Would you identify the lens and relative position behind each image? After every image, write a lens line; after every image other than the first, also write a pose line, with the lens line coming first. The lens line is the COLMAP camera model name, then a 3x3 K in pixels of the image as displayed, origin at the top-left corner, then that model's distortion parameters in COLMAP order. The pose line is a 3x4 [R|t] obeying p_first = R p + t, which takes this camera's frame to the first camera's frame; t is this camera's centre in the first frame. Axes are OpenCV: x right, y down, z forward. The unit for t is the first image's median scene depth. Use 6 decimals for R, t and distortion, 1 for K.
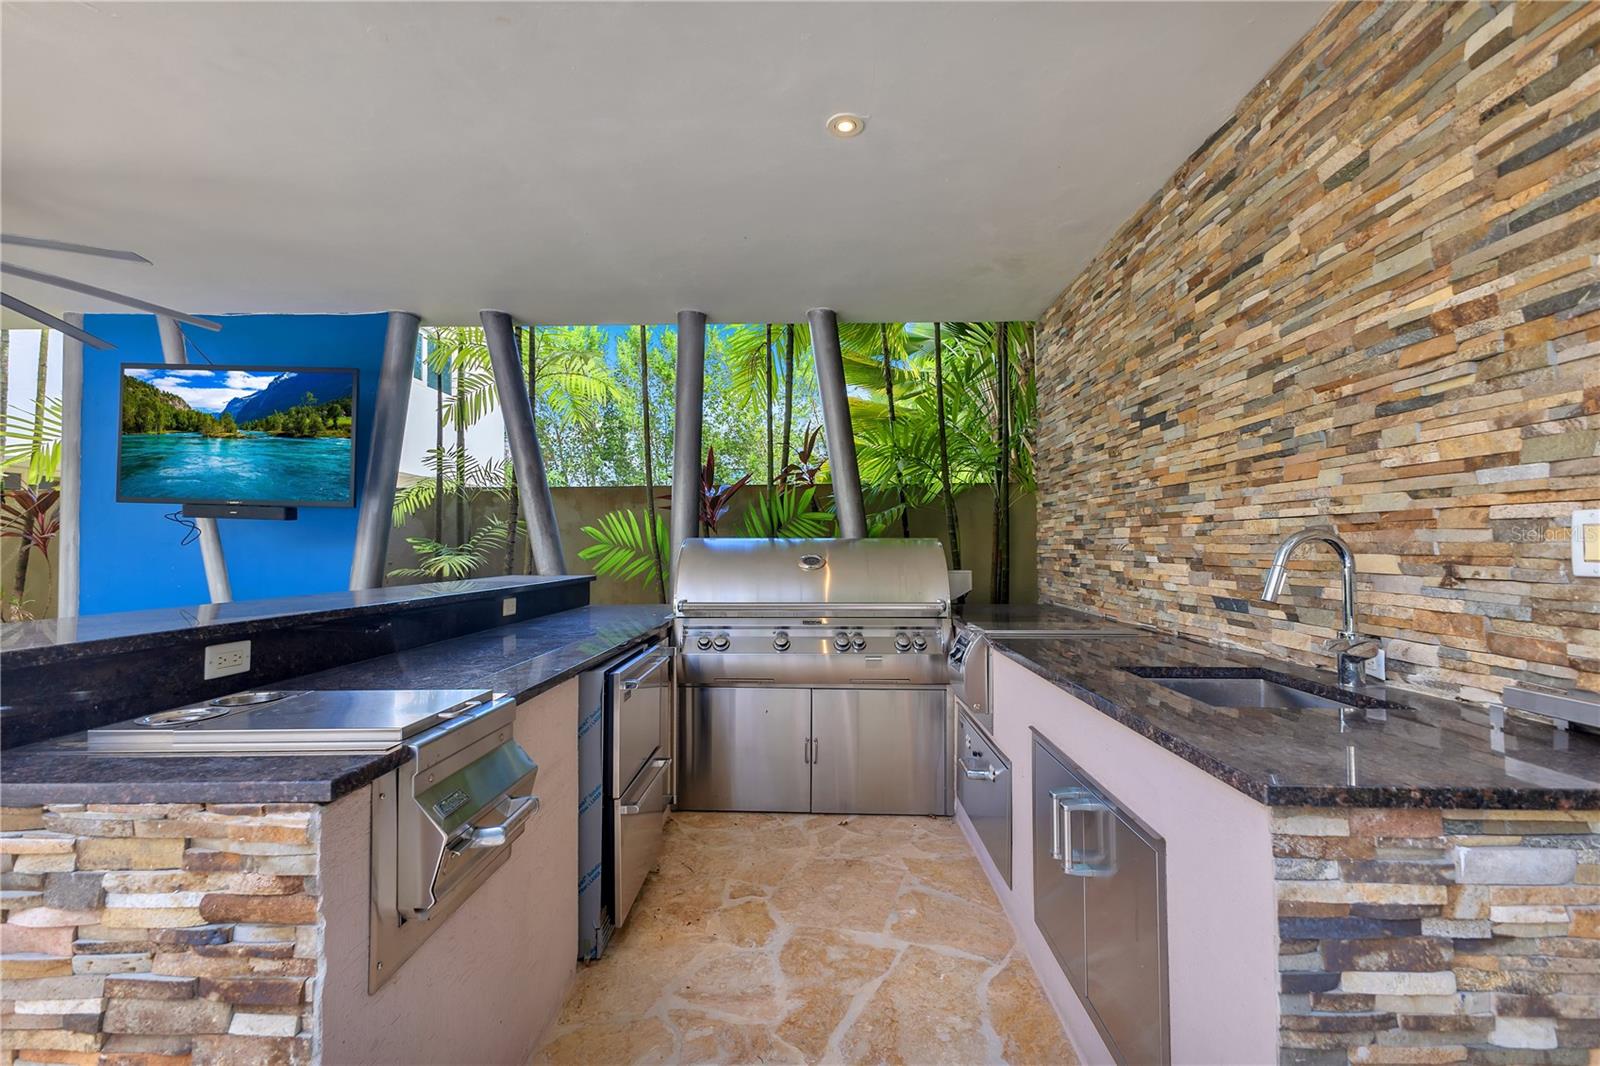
lens RADIAL K [[698.0, 0, 800.1], [0, 698.0, 530.6], [0, 0, 1]] dist [0.019737, -0.007480]
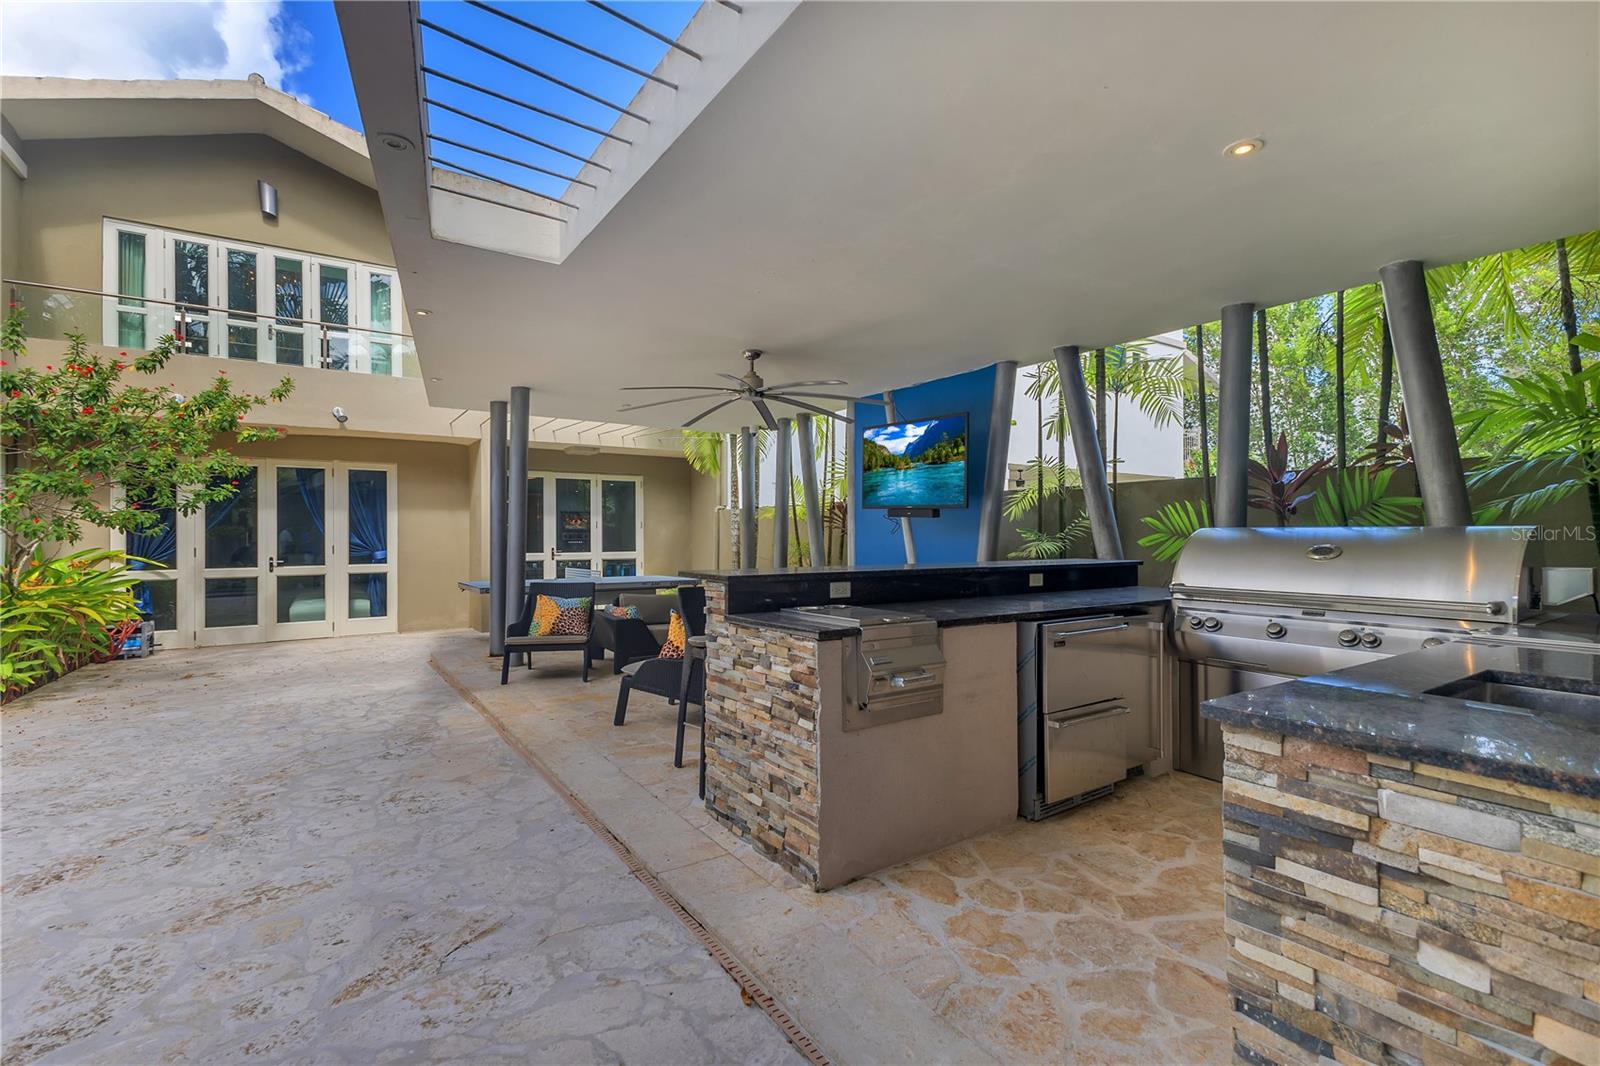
lens RADIAL K [[714.8, 0, 804.0], [0, 714.8, 525.8], [0, 0, 1]] dist [0.000549, -0.000269]
pose [[0.582019, -0.010674, -0.813105, 1.336120], [0.019102, 0.999817, 0.000548, -0.016676], [0.812951, -0.015850, 0.582117, -0.491984]]
